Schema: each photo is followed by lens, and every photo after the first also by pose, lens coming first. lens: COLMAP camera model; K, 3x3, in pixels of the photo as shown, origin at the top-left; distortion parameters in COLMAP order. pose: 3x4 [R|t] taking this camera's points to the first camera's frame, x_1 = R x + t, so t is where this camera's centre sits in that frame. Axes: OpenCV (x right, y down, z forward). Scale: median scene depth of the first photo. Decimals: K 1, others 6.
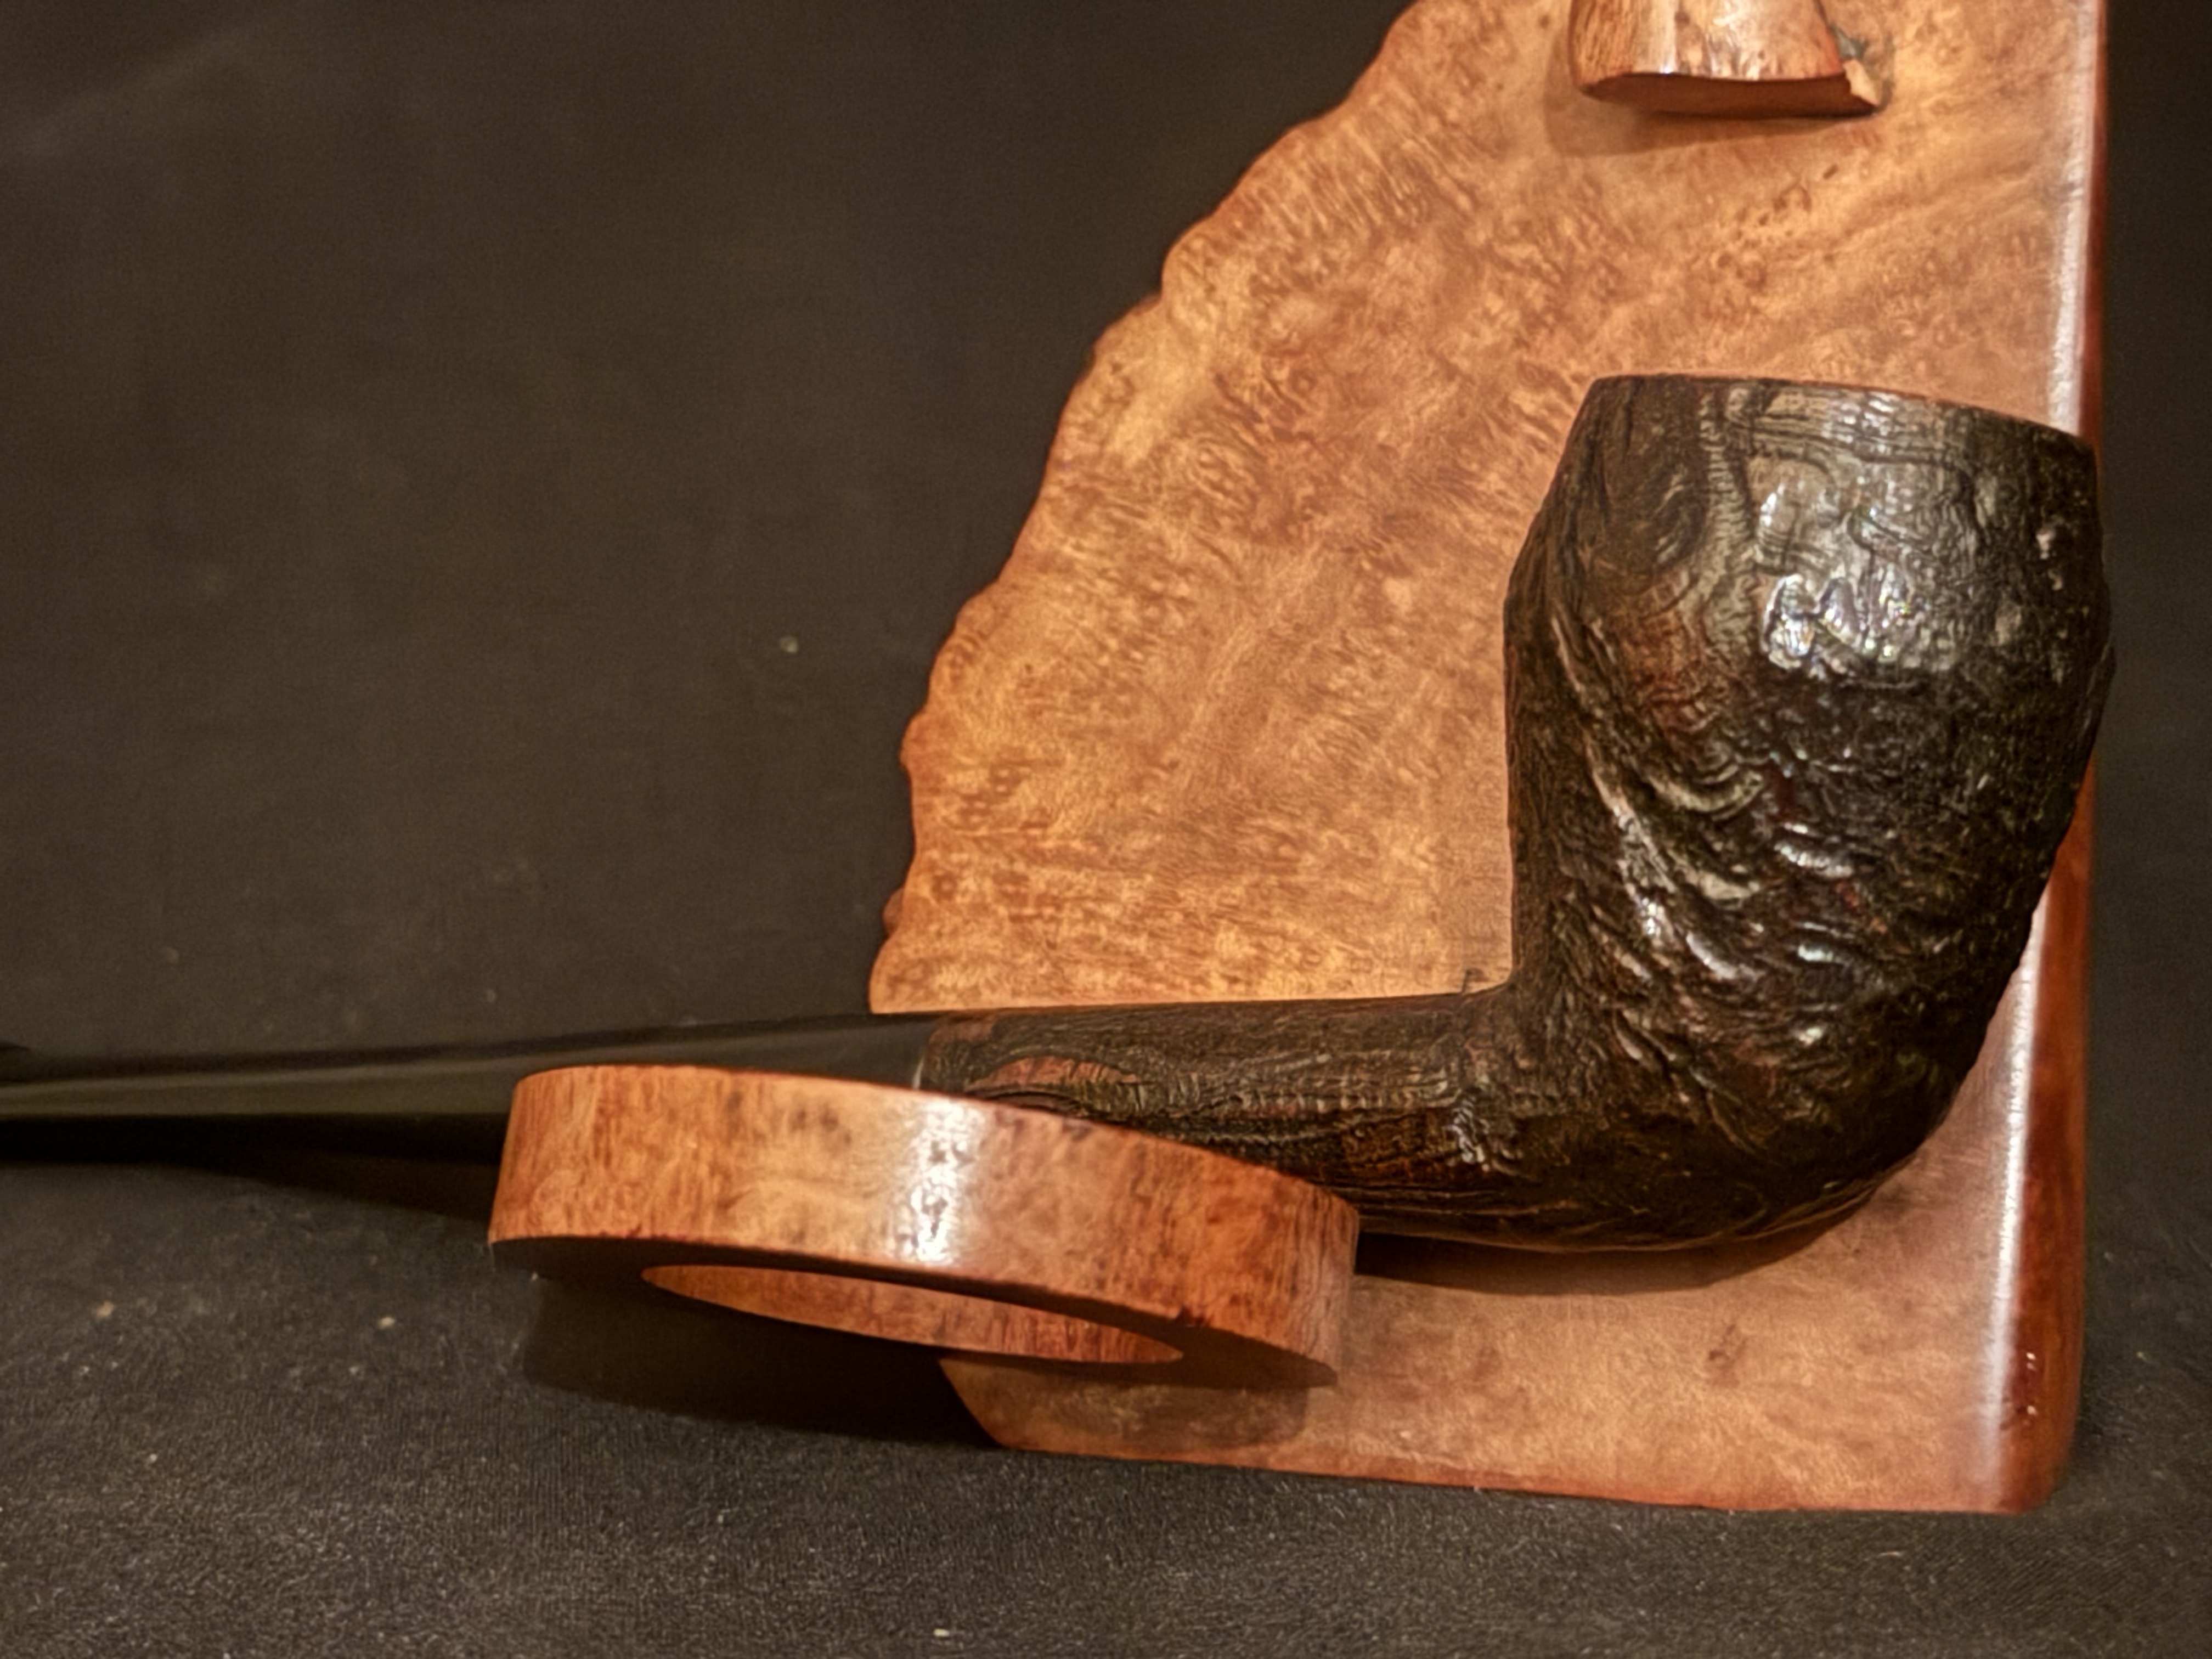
lens RADIAL K [[4161.4, 0, 1102.8], [0, 4161.4, 806.0], [0, 0, 1]] dist [0.139920, -0.127584]
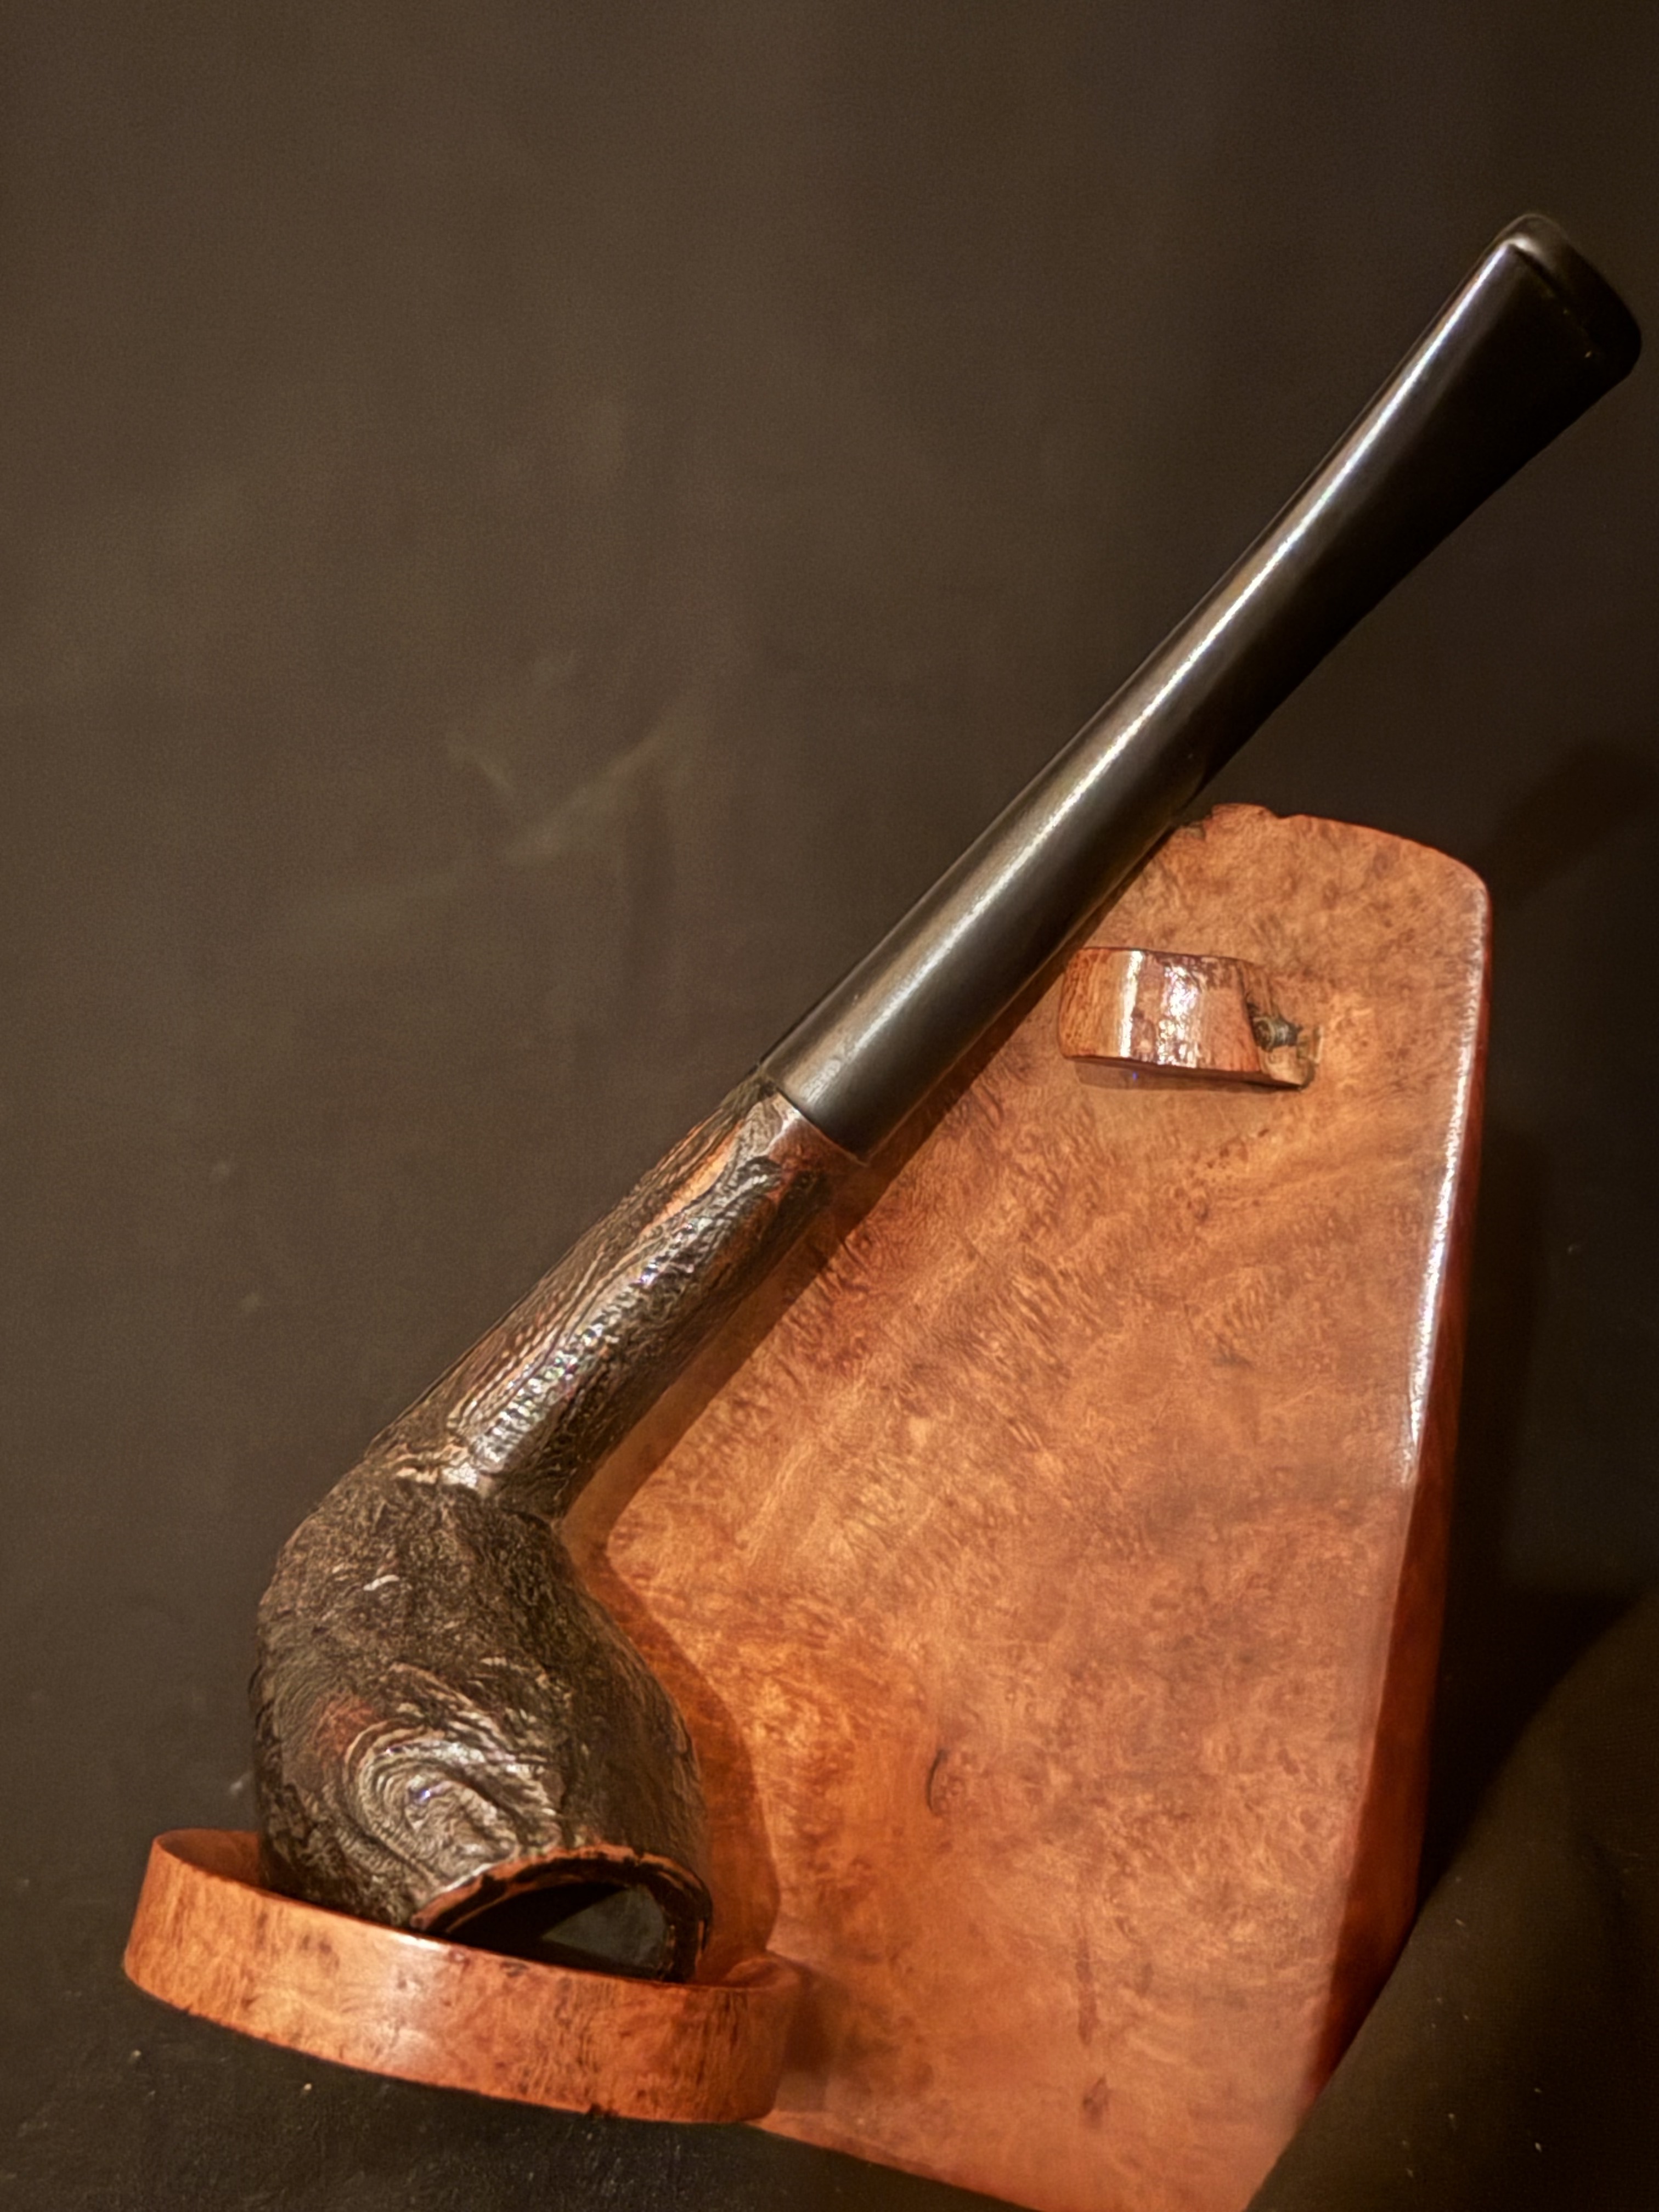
lens RADIAL K [[3533.8, 0, 829.5], [0, 3533.8, 1106.0], [0, 0, 1]] dist [0.112848, -0.038168]
pose [[0.986489, 0.053424, -0.154871, 0.205000], [-0.041554, 0.996017, 0.078894, -0.231790], [0.158469, -0.071393, 0.984780, -0.045778]]
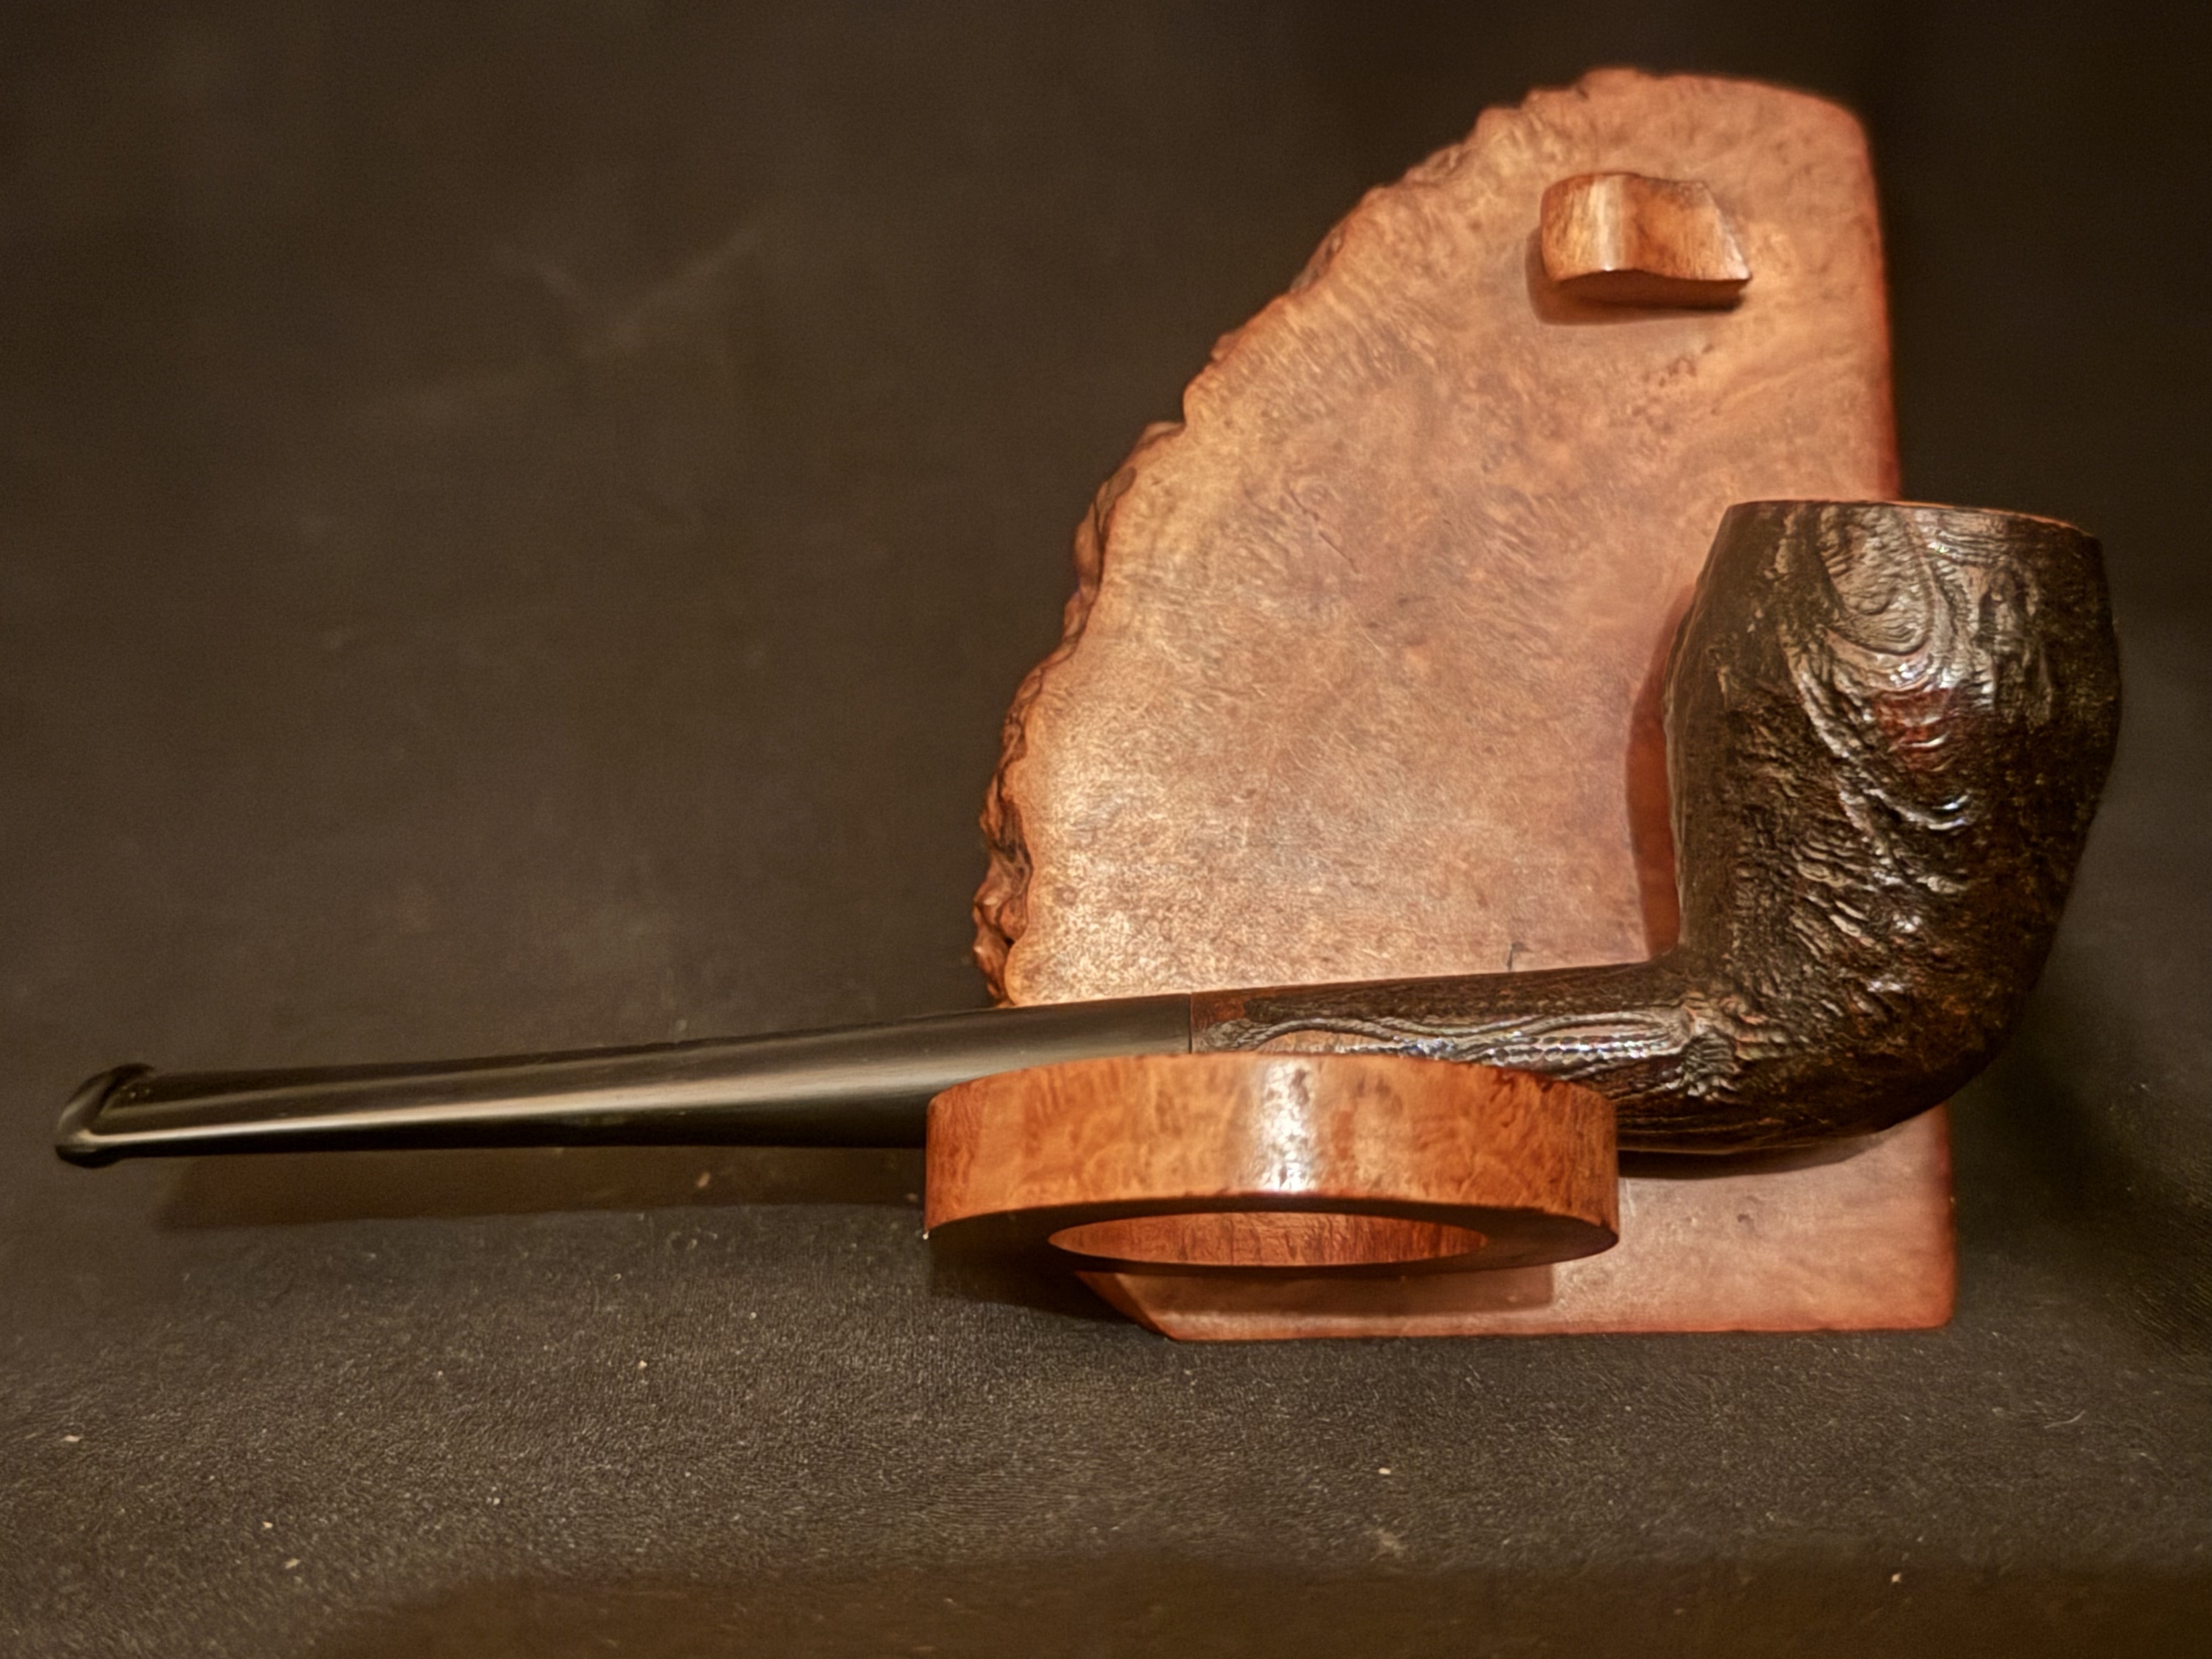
lens RADIAL K [[2994.2, 0, 1119.3], [0, 2994.2, 823.7], [0, 0, 1]] dist [0.146236, -0.012662]
pose [[0.895759, -0.028397, 0.443632, -0.433562], [0.026014, 0.999596, 0.011457, -0.012289], [-0.443778, 0.001278, 0.896136, 0.197249]]
